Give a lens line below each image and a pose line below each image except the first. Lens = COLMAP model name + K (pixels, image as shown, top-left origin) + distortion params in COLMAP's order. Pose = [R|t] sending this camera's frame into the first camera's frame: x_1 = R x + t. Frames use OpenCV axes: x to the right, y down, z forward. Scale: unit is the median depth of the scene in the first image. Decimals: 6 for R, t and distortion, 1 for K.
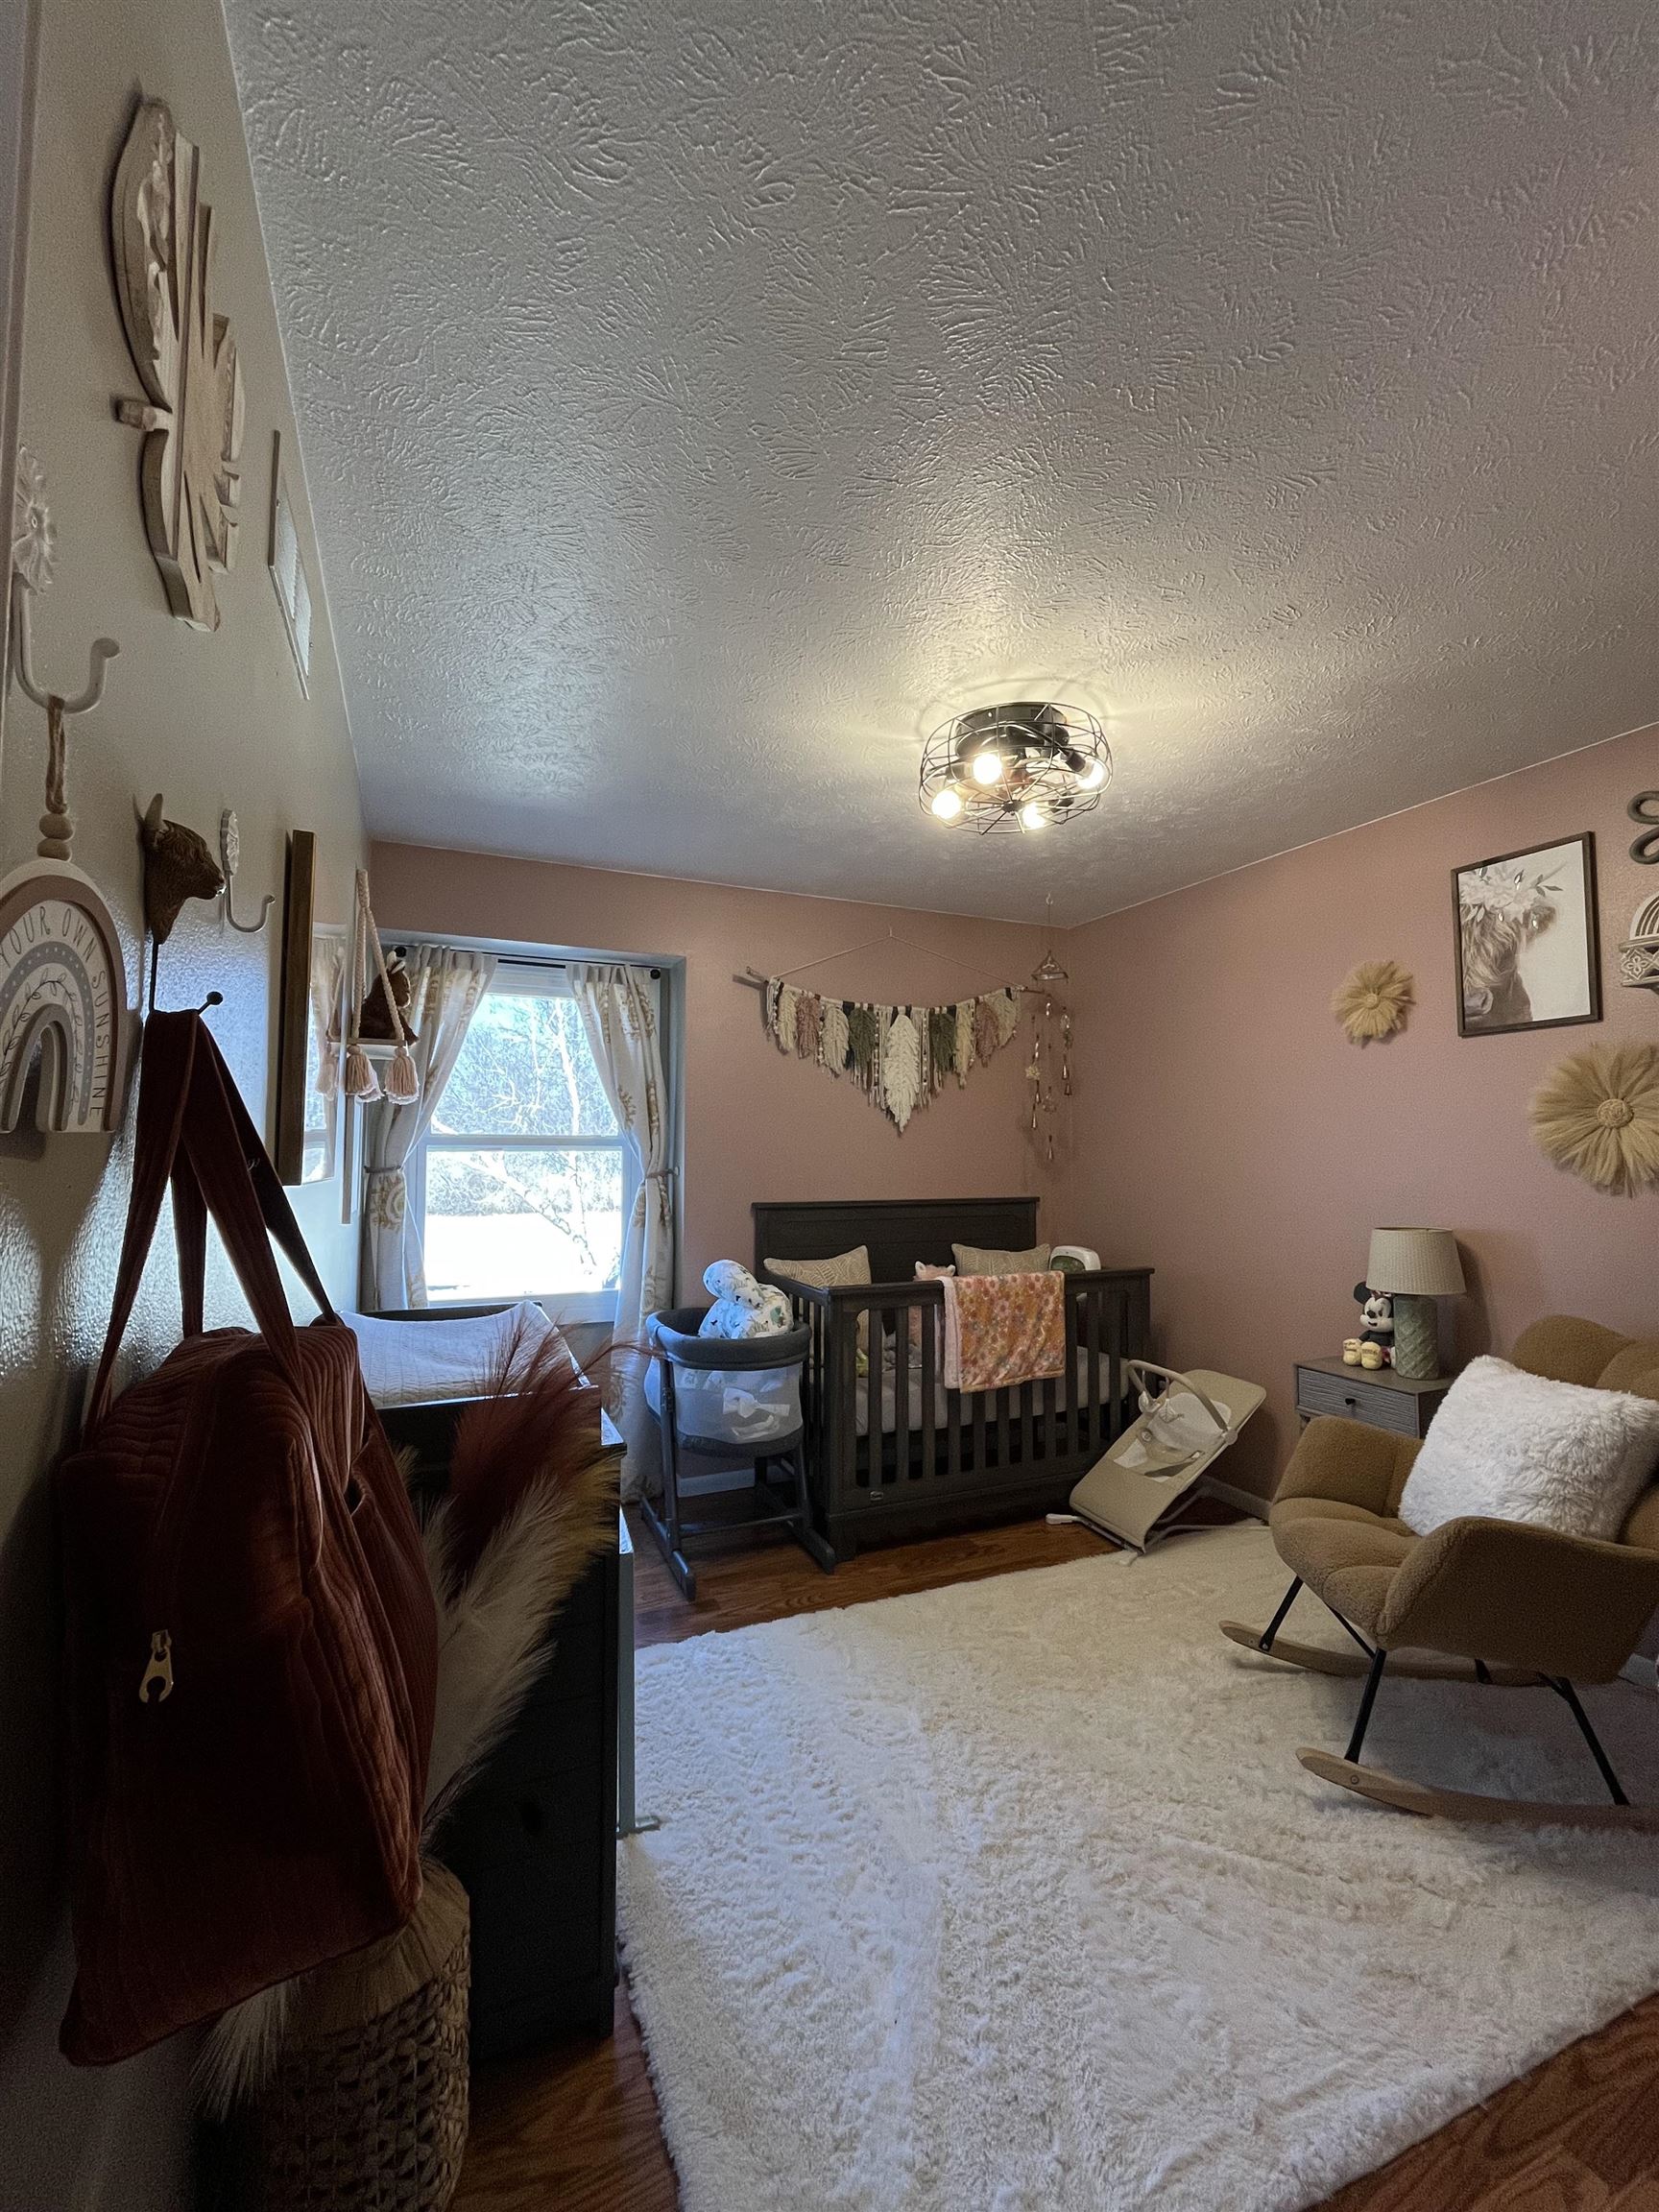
lens RADIAL K [[898.7, 0, 827.1], [0, 898.7, 1104.4], [0, 0, 1]] dist [-0.003863, -0.000110]
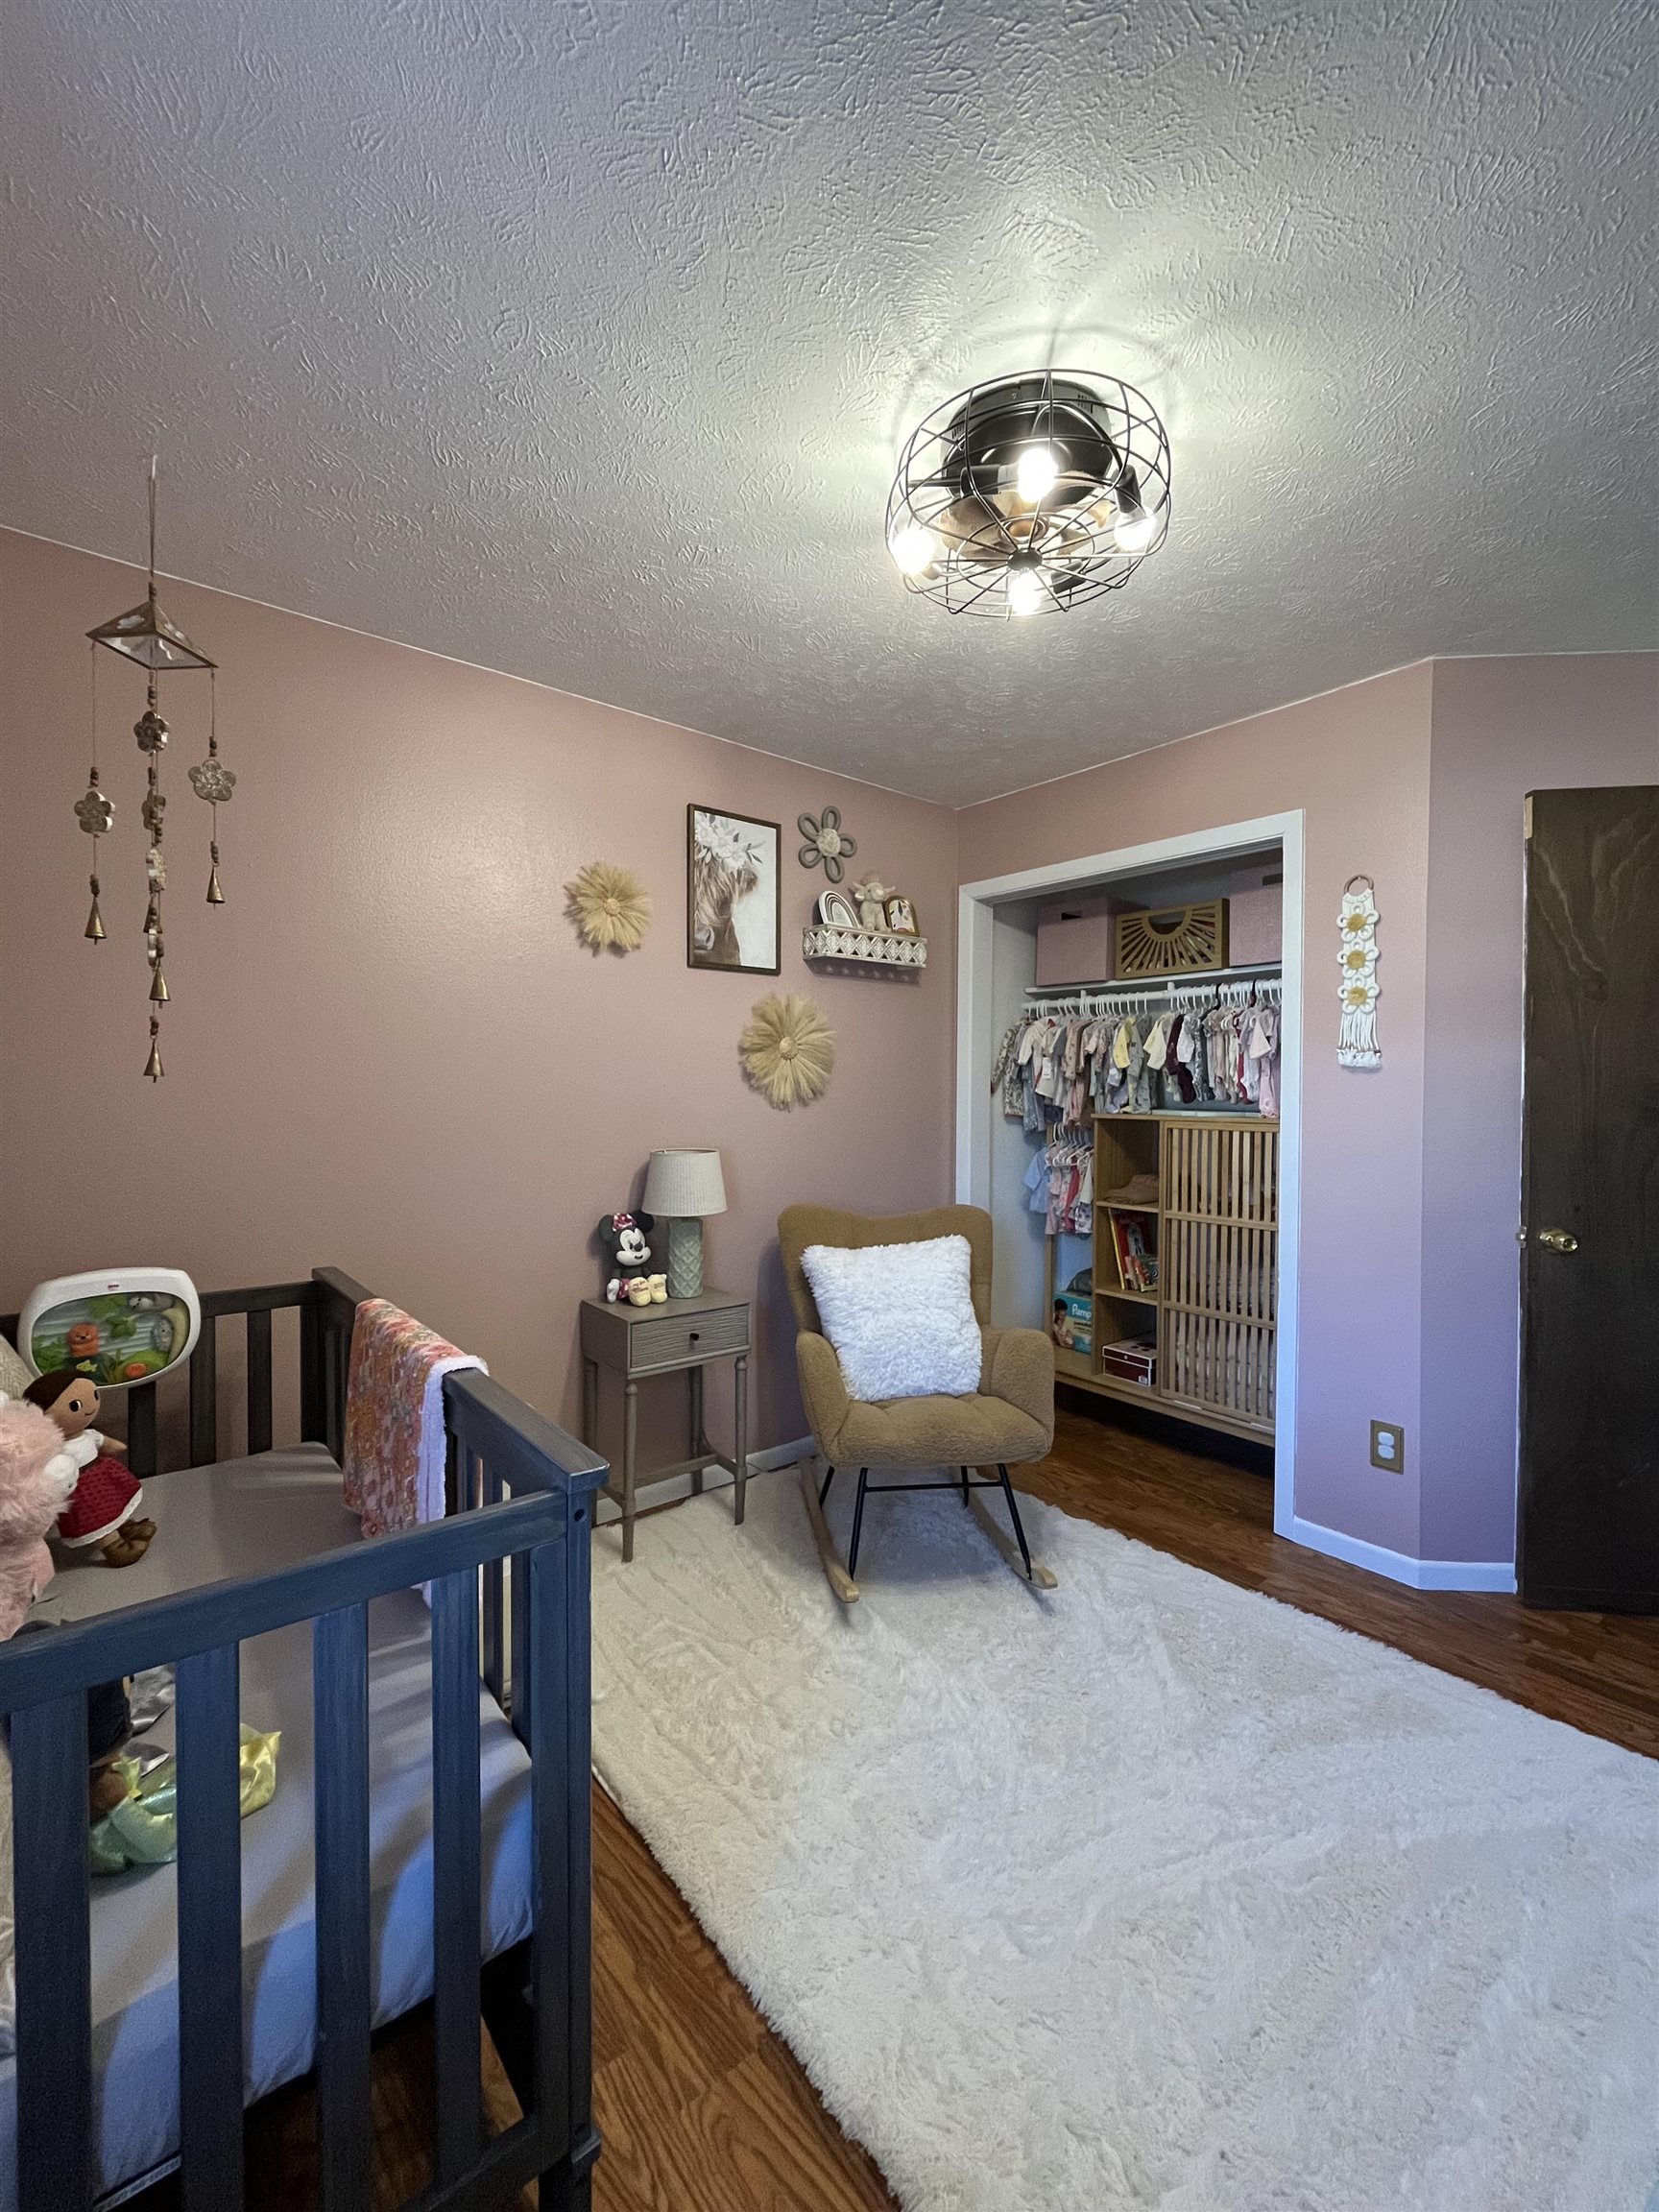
lens RADIAL K [[898.7, 0, 828.3], [0, 898.7, 1105.6], [0, 0, 1]] dist [-0.003863, -0.000110]
pose [[-0.274029, -0.007371, 0.961693, -0.364851], [-0.054016, 0.998510, -0.007739, 0.090338], [-0.960203, -0.054068, -0.274018, 1.154087]]
